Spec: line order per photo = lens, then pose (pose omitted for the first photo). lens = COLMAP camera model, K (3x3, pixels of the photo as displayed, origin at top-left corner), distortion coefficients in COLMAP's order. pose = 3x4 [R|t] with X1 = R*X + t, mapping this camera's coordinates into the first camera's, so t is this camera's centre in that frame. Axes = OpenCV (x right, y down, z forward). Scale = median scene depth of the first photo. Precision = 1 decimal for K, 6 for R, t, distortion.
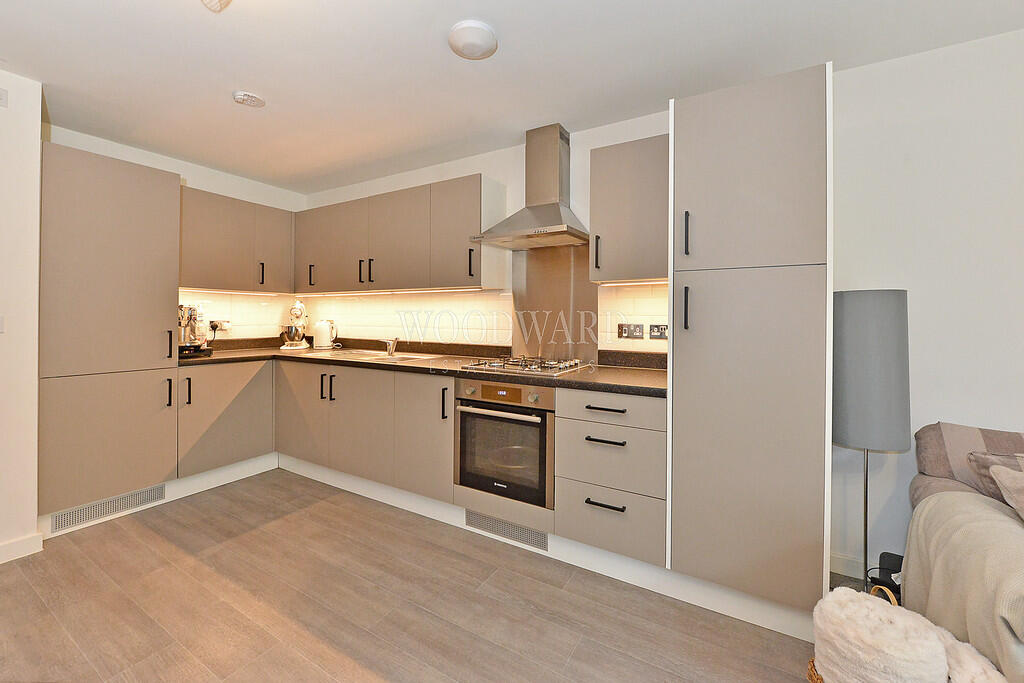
lens RADIAL K [[420.7, 0, 529.1], [0, 420.7, 315.9], [0, 0, 1]] dist [-0.002425, -0.000018]
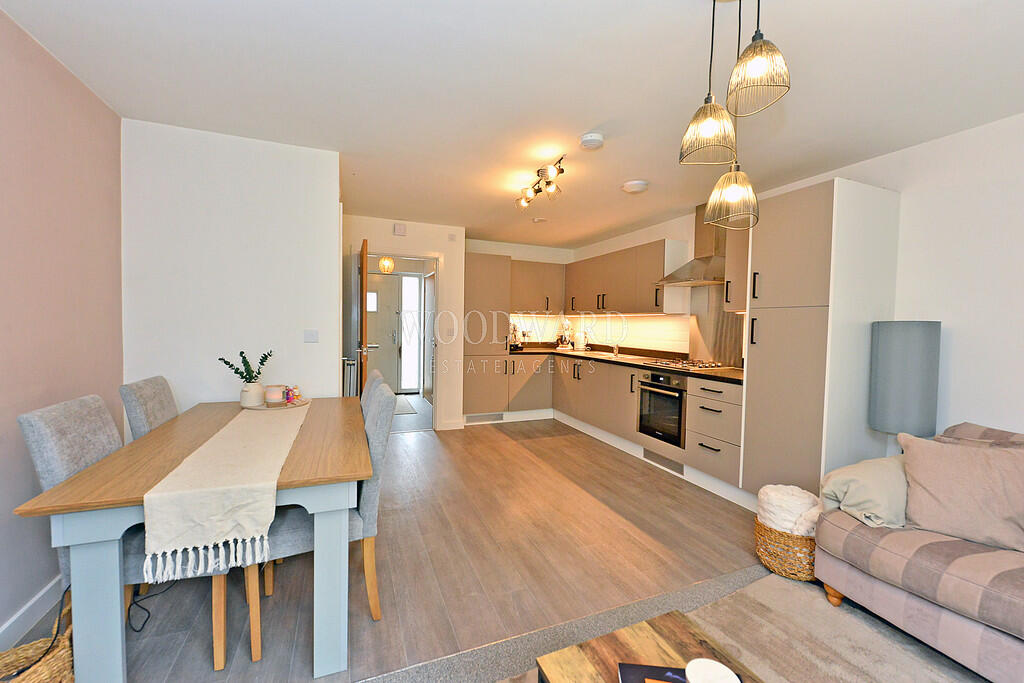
lens RADIAL K [[455.6, 0, 512.0], [0, 455.6, 341.5], [0, 0, 1]] dist [0.060845, -0.000016]
pose [[0.782077, 0.033359, -0.622288, 0.503491], [-0.010556, 0.999132, 0.040294, -0.026872], [0.623092, -0.024944, 0.781751, -0.663129]]
